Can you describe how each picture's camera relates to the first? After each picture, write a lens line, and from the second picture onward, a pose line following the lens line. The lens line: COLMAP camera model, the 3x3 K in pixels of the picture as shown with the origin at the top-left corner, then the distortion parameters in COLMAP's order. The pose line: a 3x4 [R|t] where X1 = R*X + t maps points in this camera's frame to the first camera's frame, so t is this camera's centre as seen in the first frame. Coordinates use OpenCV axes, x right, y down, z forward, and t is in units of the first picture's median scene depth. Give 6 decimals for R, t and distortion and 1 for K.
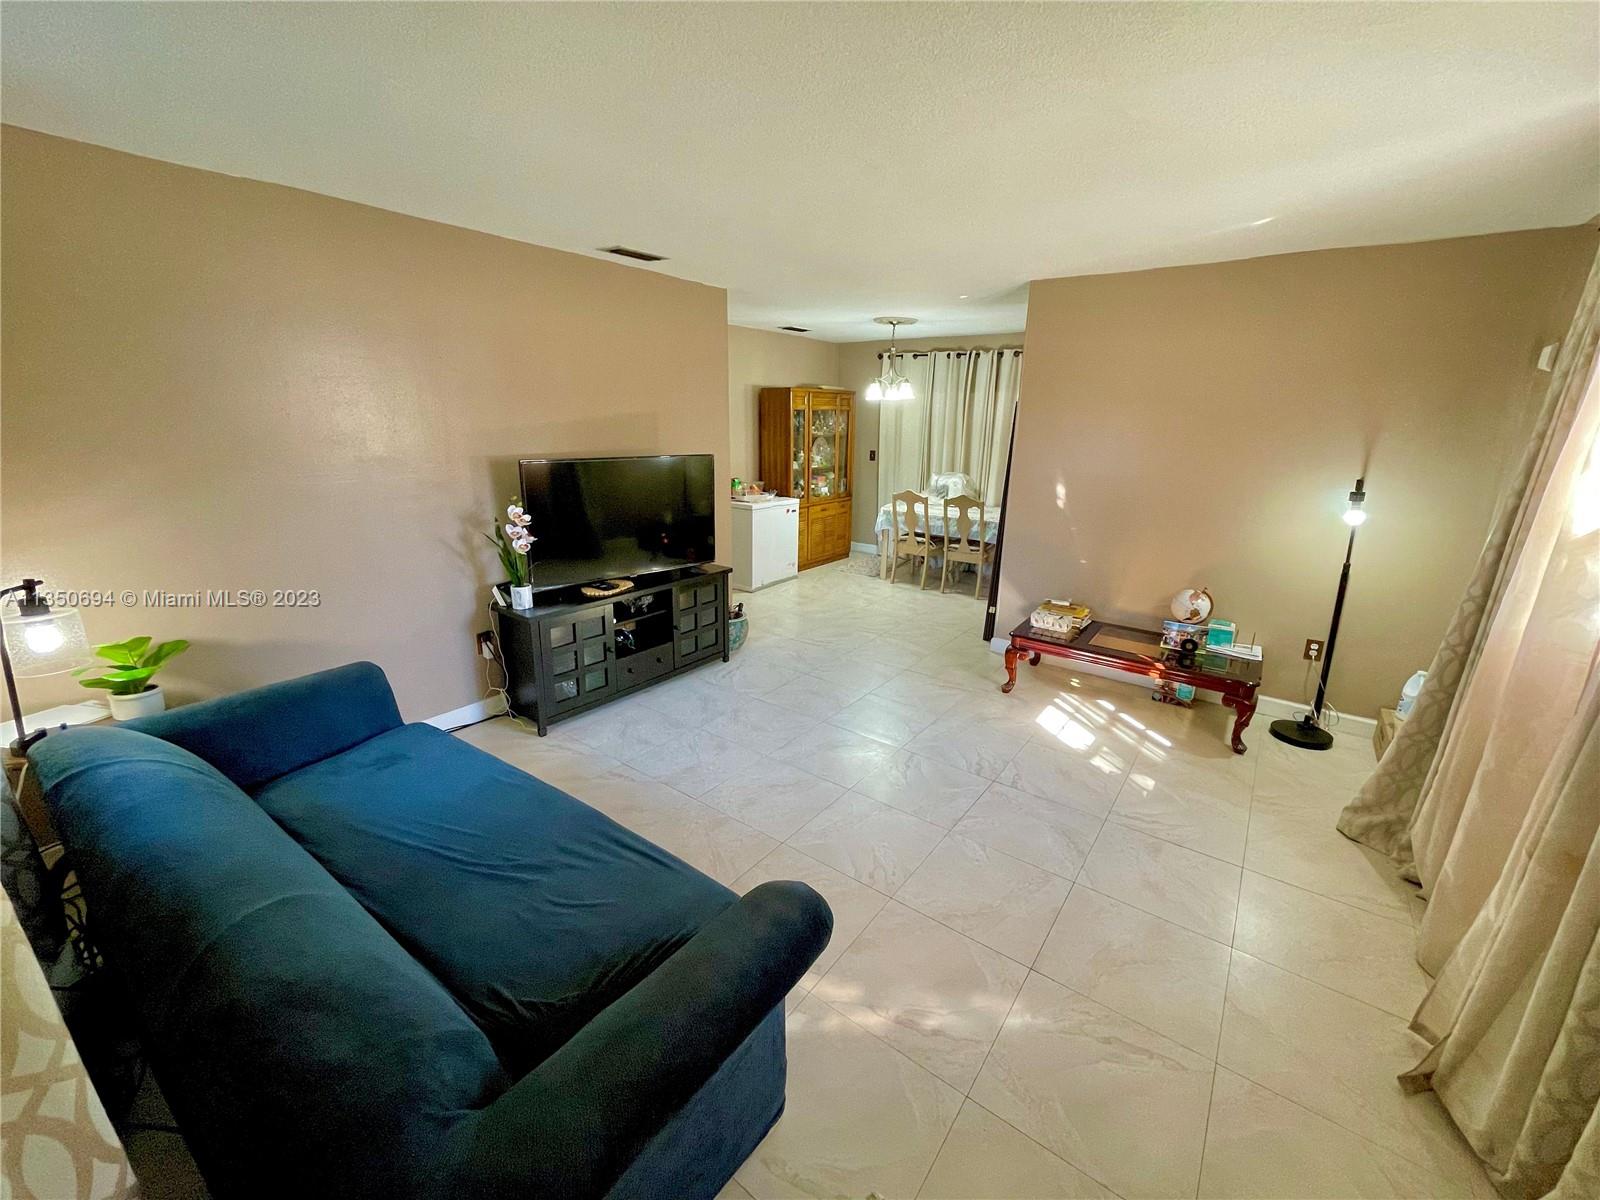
lens RADIAL K [[644.3, 0, 806.6], [0, 644.3, 602.8], [0, 0, 1]] dist [-0.006387, 0.001805]
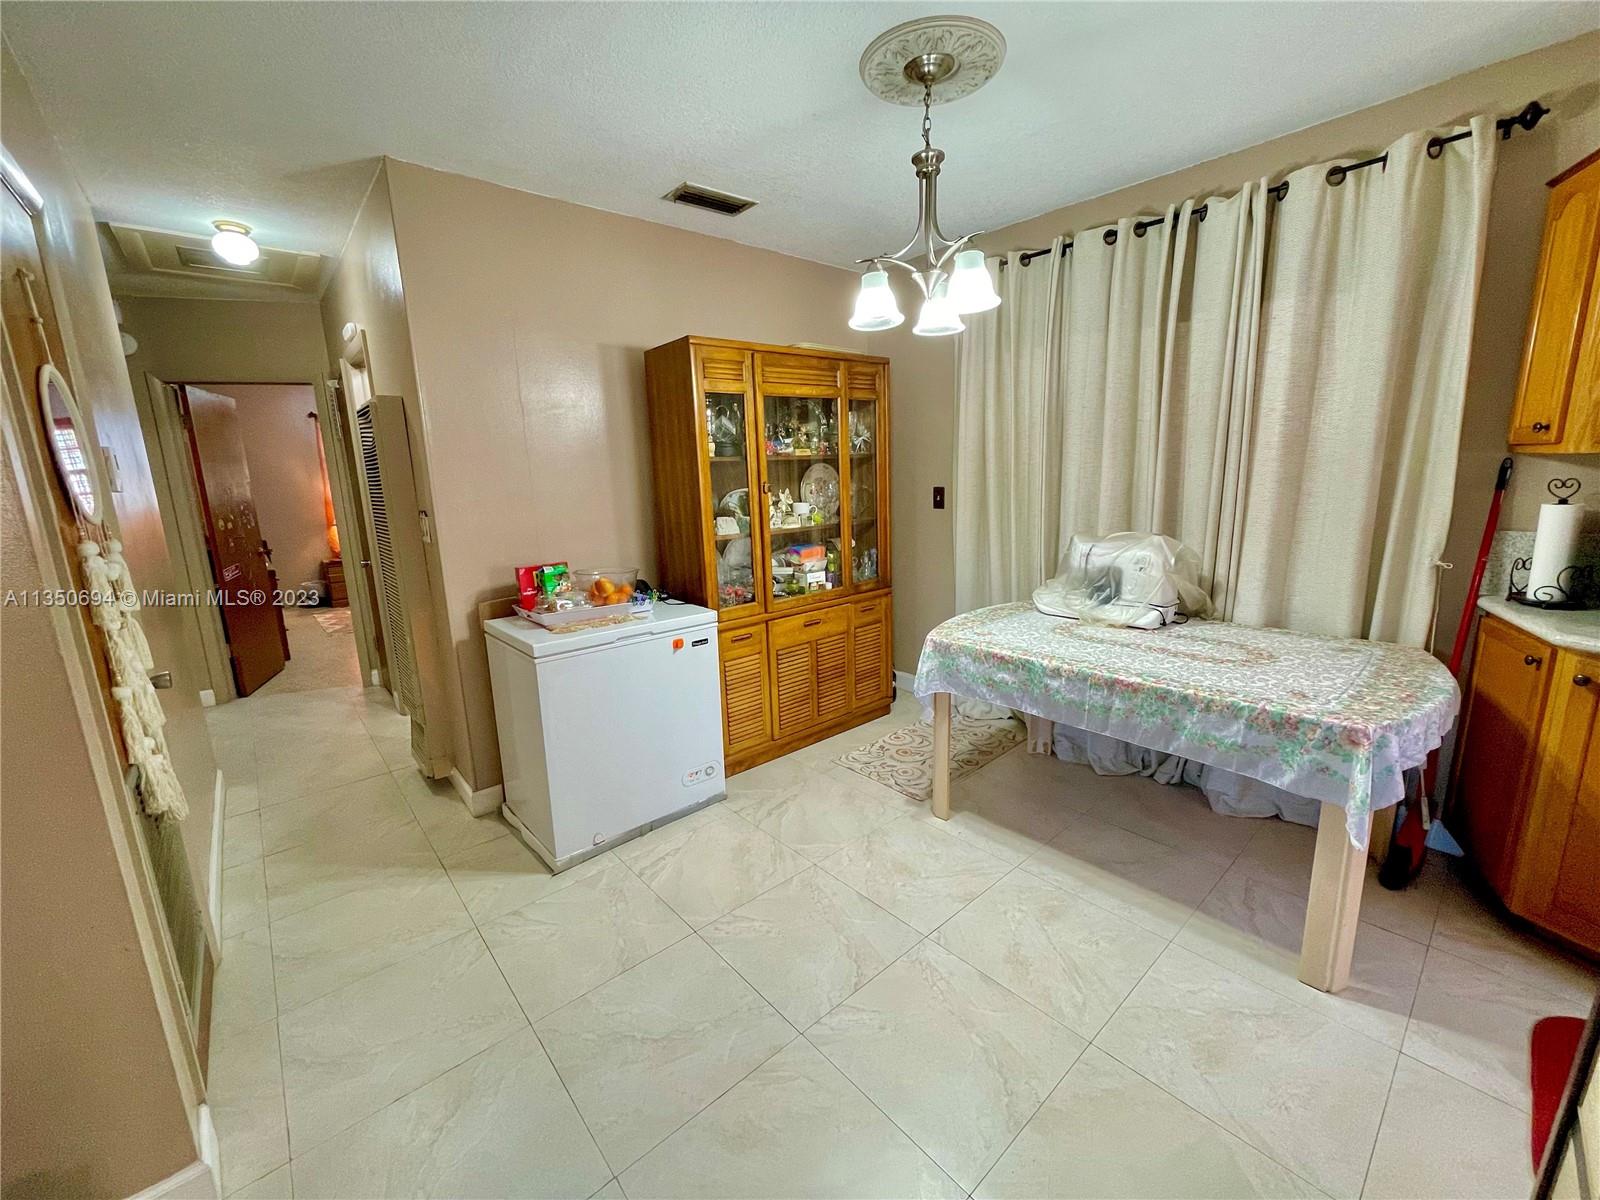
lens RADIAL K [[644.3, 0, 799.2], [0, 644.3, 600.8], [0, 0, 1]] dist [-0.006387, 0.001805]
pose [[0.974816, -0.003979, -0.222974, 0.122436], [-0.014007, 0.996774, -0.079025, -0.131723], [0.222570, 0.080158, 0.971616, 0.601359]]
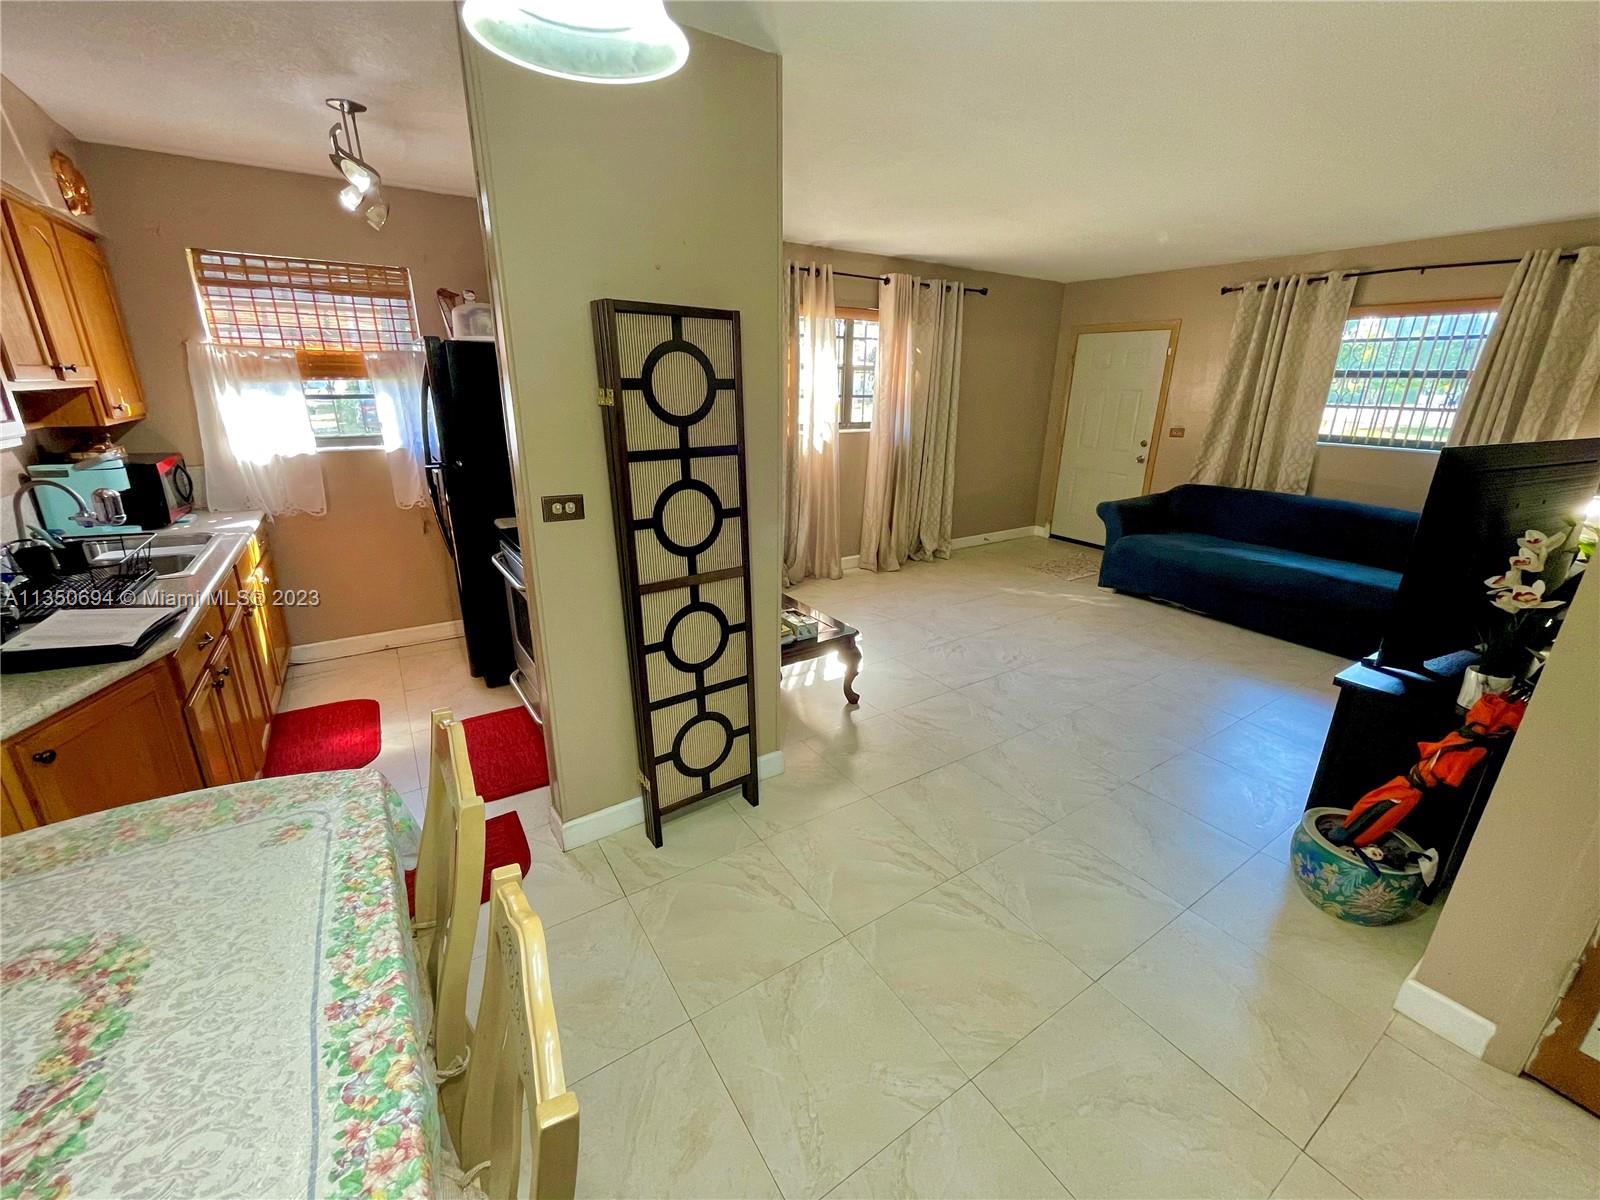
lens RADIAL K [[644.3, 0, 798.0], [0, 644.3, 599.1], [0, 0, 1]] dist [-0.006387, 0.001805]
pose [[-0.937508, -0.132435, 0.321775, 0.075541], [0.073852, 0.827940, 0.555933, -0.254910], [-0.340035, 0.544956, -0.766420, 0.934518]]
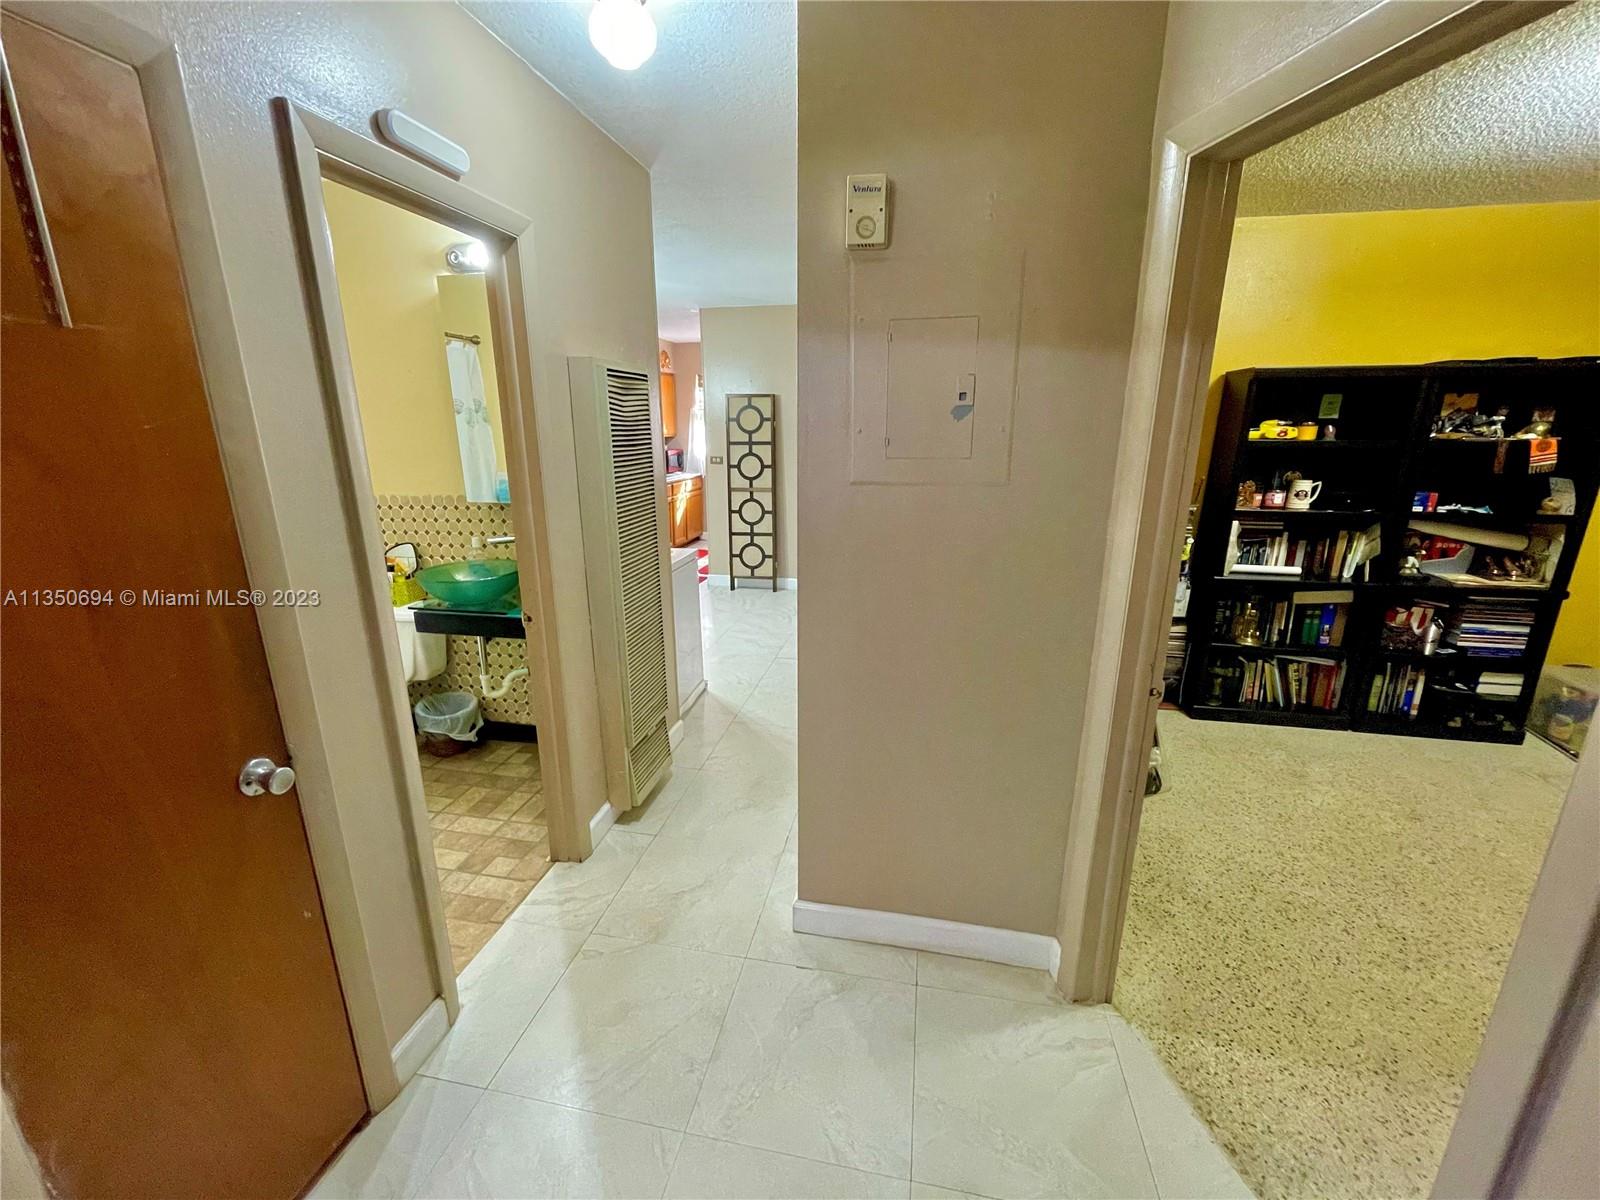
lens RADIAL K [[644.3, 0, 799.4], [0, 644.3, 597.6], [0, 0, 1]] dist [-0.006387, 0.001805]
pose [[-0.424483, -0.247134, 0.871056, -0.571055], [0.244107, 0.895171, 0.372934, -0.268409], [-0.871909, 0.370935, -0.319657, 0.979014]]
